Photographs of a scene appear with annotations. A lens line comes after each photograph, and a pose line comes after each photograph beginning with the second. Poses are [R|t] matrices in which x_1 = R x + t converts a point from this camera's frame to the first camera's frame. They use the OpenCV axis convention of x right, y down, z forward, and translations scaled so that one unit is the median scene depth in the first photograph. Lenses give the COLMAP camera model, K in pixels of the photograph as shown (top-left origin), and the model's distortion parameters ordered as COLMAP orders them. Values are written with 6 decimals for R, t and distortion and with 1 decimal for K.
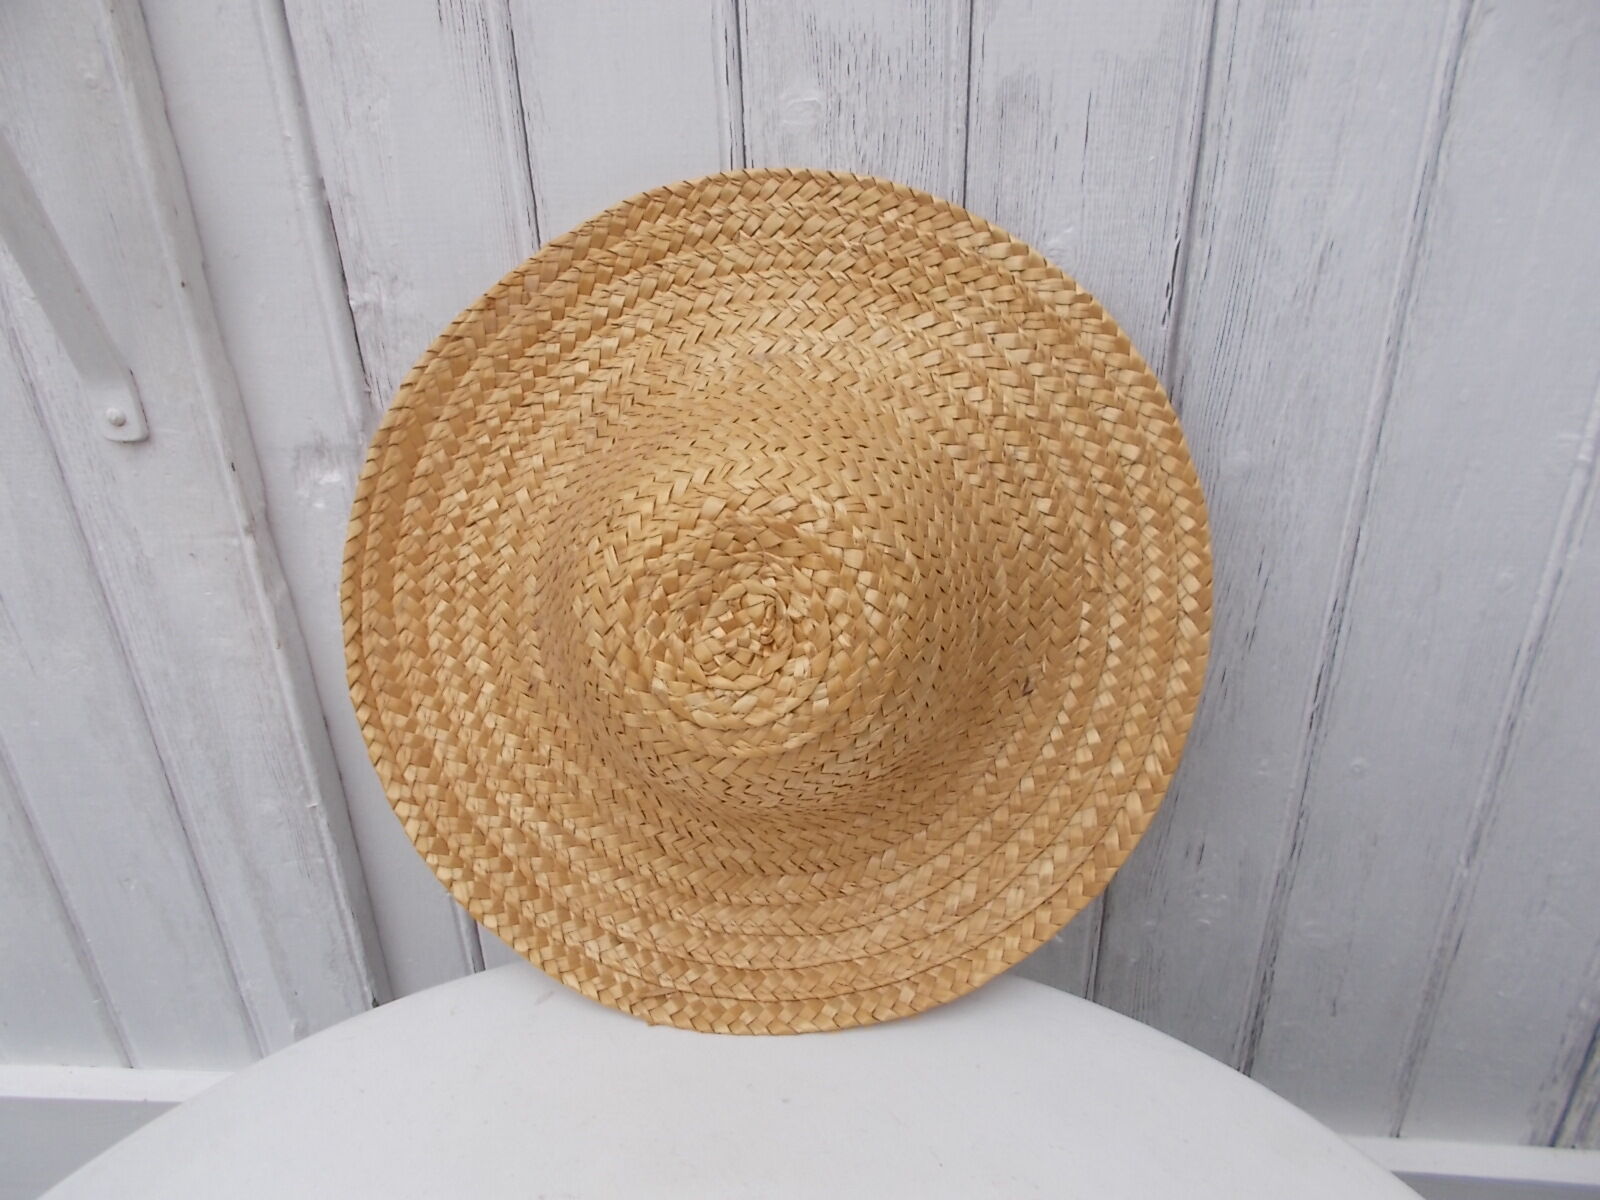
lens RADIAL K [[1221.4, 0, 798.1], [0, 1221.4, 590.1], [0, 0, 1]] dist [0.025839, -0.034649]
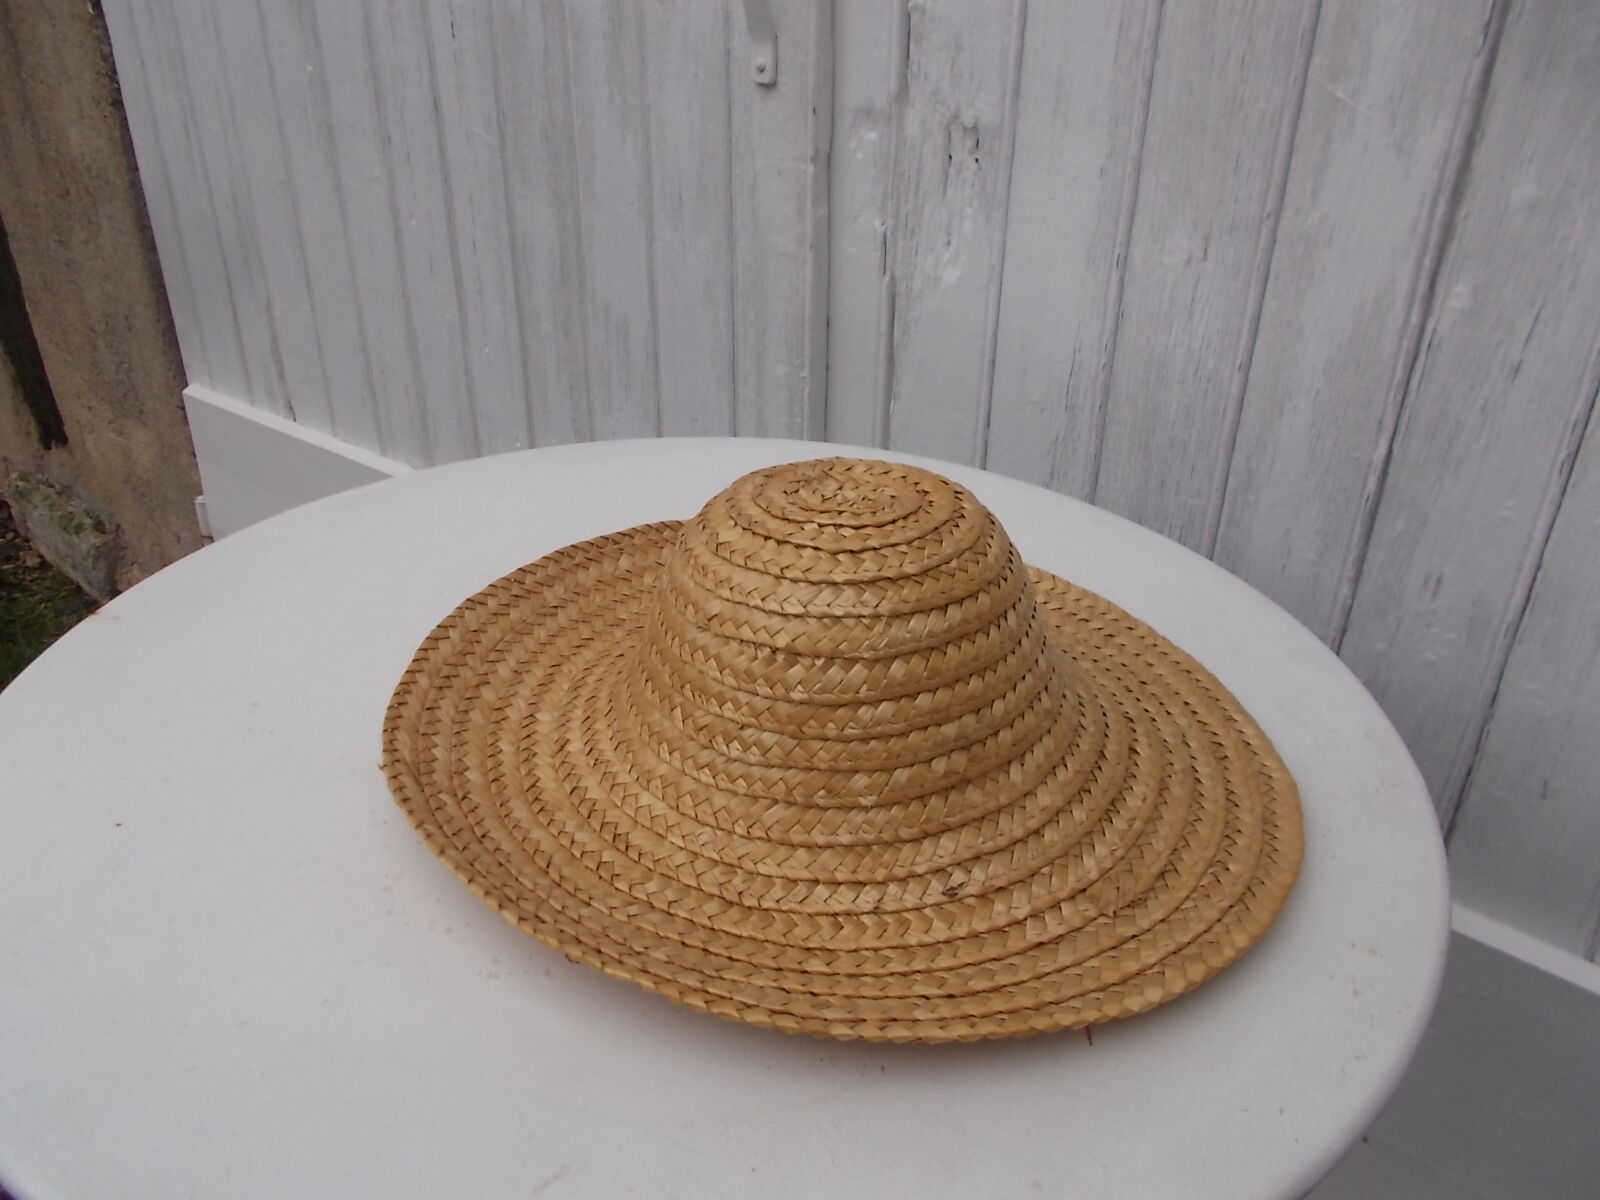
lens RADIAL K [[1221.4, 0, 808.2], [0, 1221.4, 591.5], [0, 0, 1]] dist [0.025839, -0.034649]
pose [[0.821979, 0.302229, -0.482709, 0.425530], [-0.305260, 0.949344, 0.074583, 0.334065], [0.480798, 0.086046, 0.872599, -0.275393]]
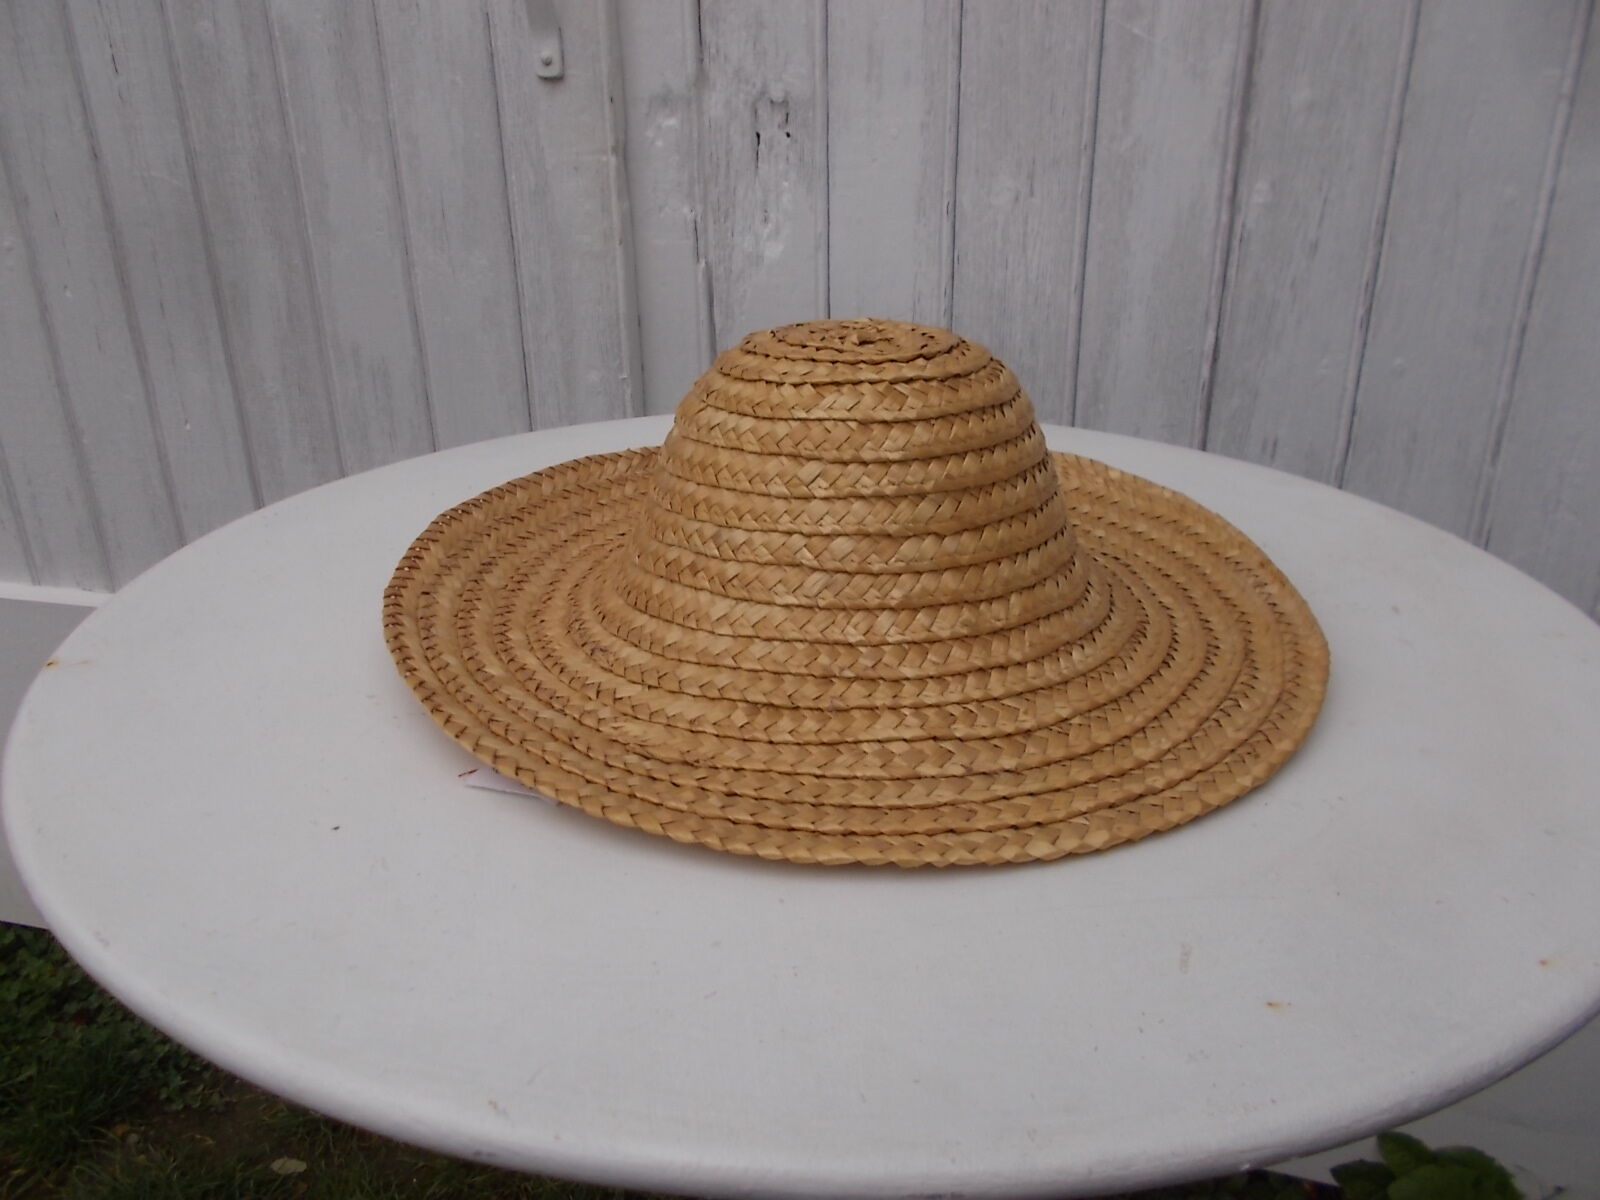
lens RADIAL K [[1221.4, 0, 800.3], [0, 1221.4, 592.7], [0, 0, 1]] dist [0.025839, -0.034649]
pose [[0.981421, 0.086364, -0.171331, 0.076320], [-0.102540, 0.990837, -0.087912, 0.568457], [0.162169, 0.103847, 0.981283, -0.362288]]
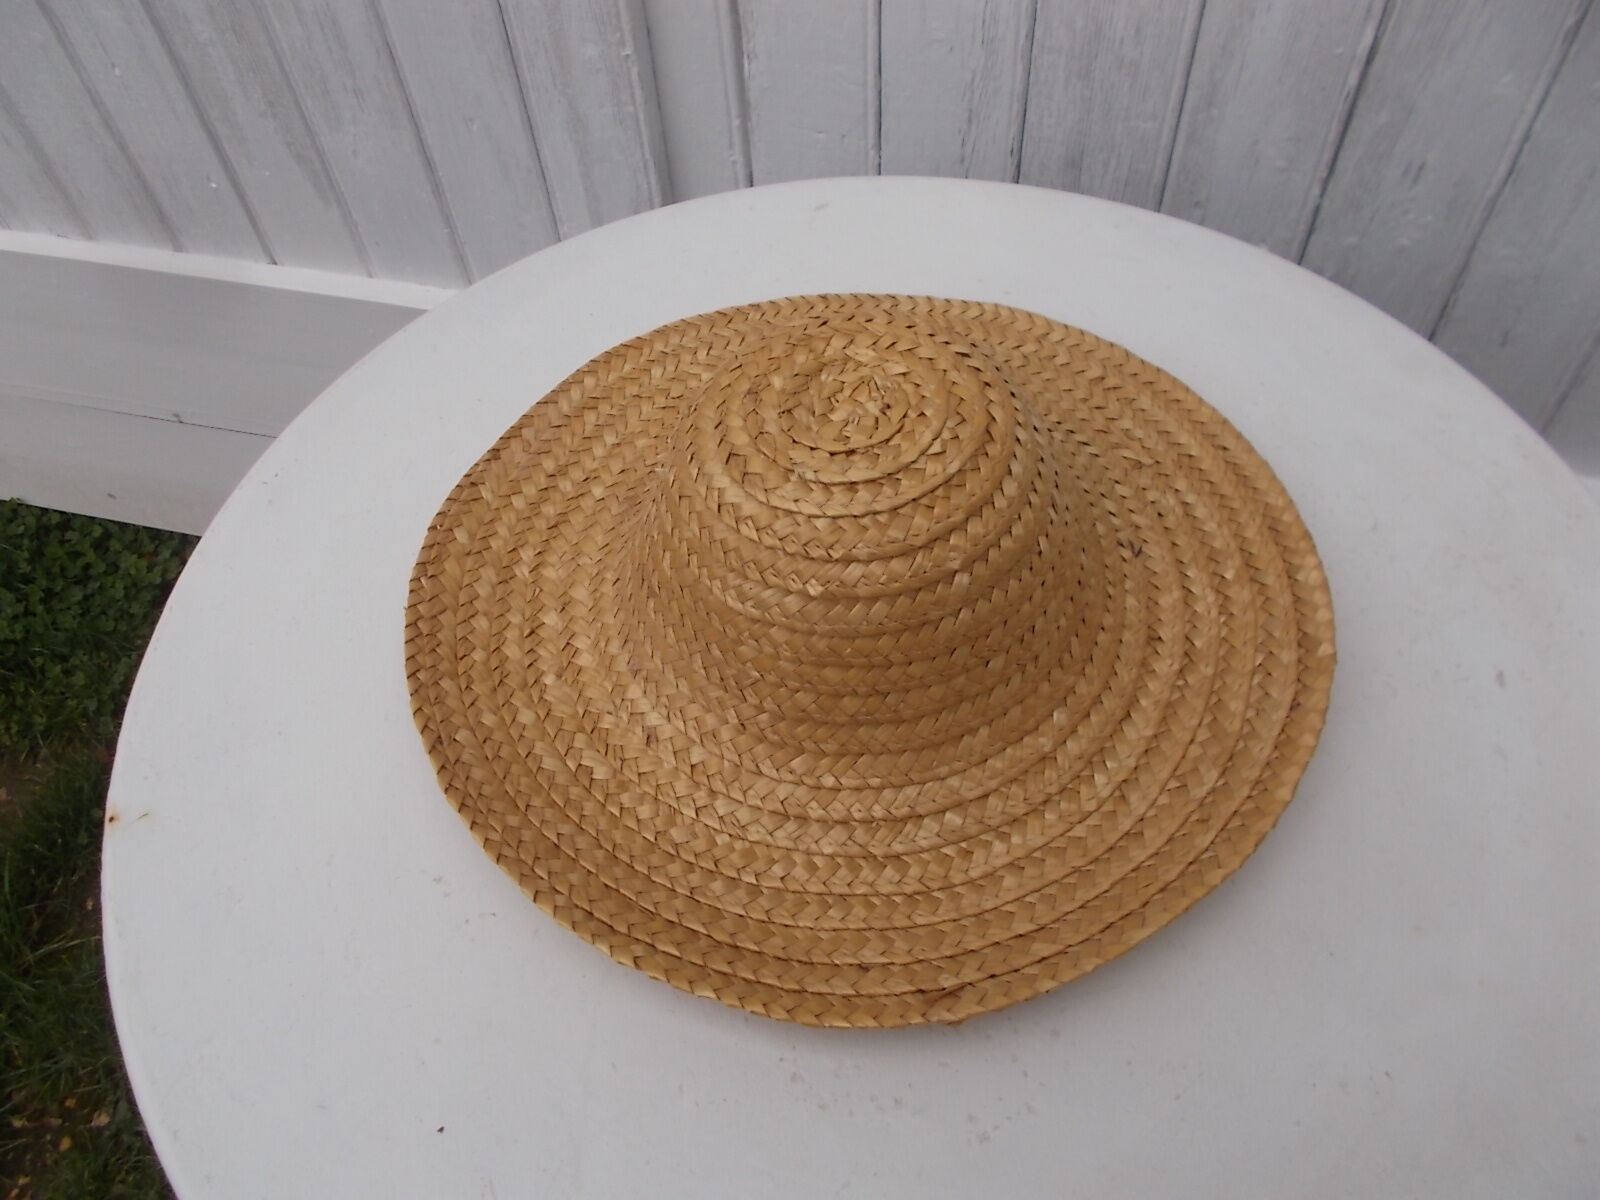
lens RADIAL K [[1221.4, 0, 799.6], [0, 1221.4, 589.3], [0, 0, 1]] dist [0.025839, -0.034649]
pose [[0.979460, 0.146750, -0.138285, -0.001192], [-0.072646, 0.896569, 0.436906, 0.119829], [0.188098, -0.417886, 0.888814, -0.228371]]
